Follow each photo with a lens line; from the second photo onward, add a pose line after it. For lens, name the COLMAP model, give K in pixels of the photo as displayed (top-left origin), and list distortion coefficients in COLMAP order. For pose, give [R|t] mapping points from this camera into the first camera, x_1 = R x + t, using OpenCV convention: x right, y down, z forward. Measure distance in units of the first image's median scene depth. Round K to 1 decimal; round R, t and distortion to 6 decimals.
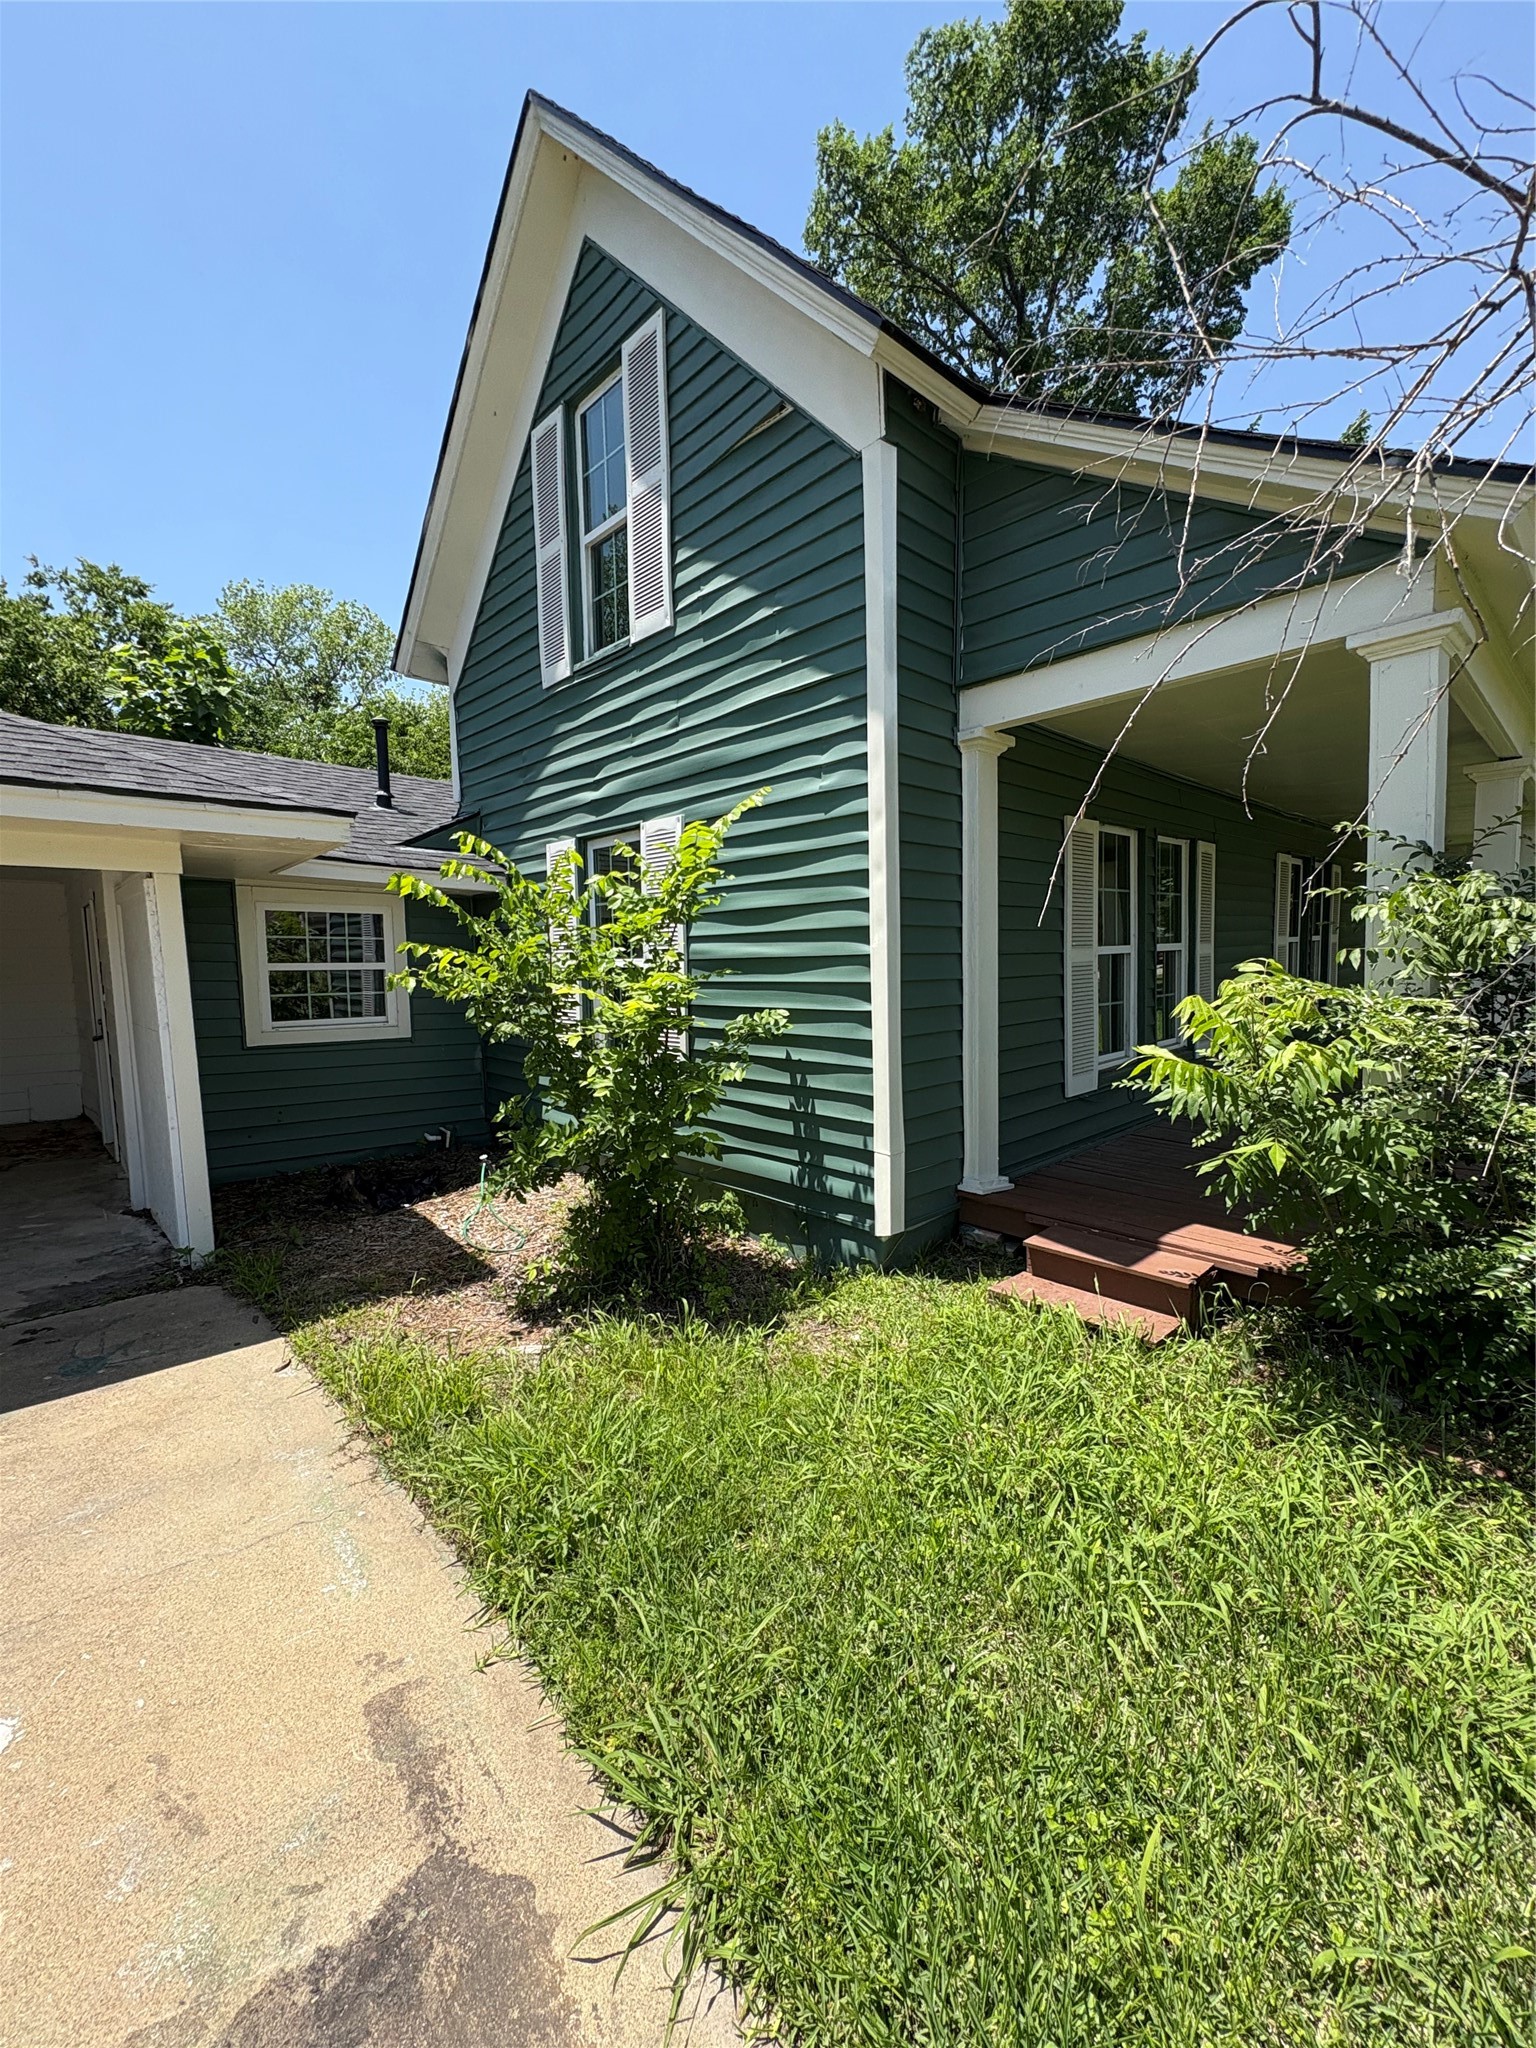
lens RADIAL K [[815.3, 0, 771.5], [0, 815.3, 1026.2], [0, 0, 1]] dist [0.000399, 0.000310]
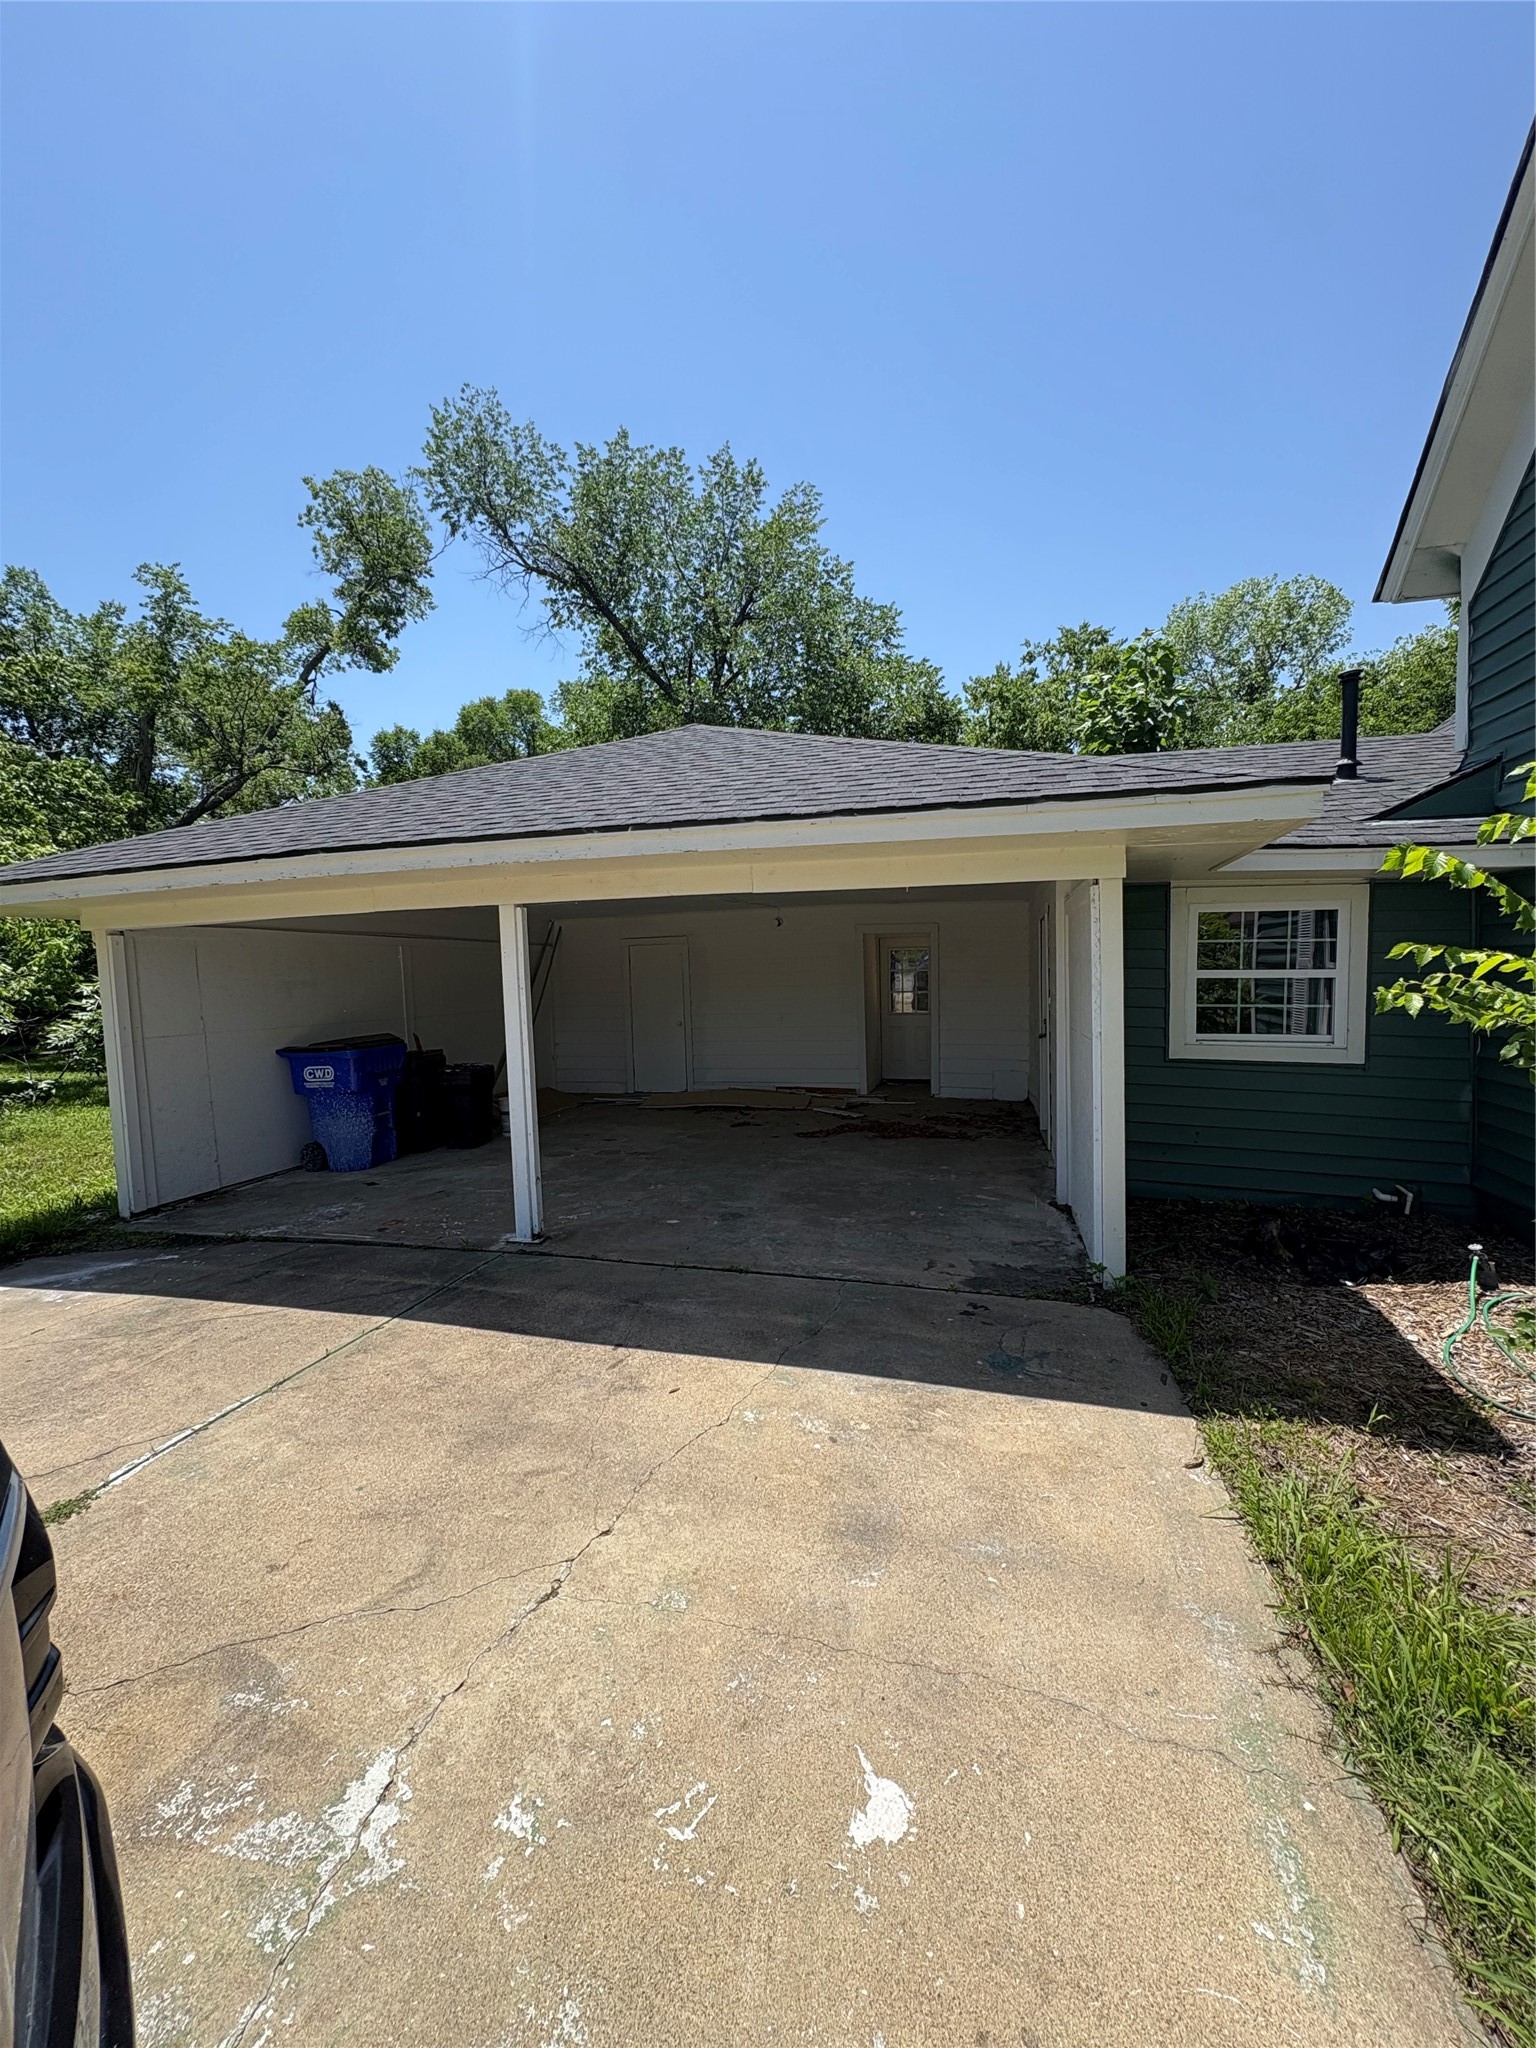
lens RADIAL K [[813.2, 0, 770.3], [0, 813.2, 1026.0], [0, 0, 1]] dist [-0.002871, 0.000254]
pose [[0.525872, 0.058640, -0.848540, -0.108351], [-0.062019, 0.997609, 0.030506, -0.014842], [0.848300, 0.036583, 0.528251, 0.131875]]
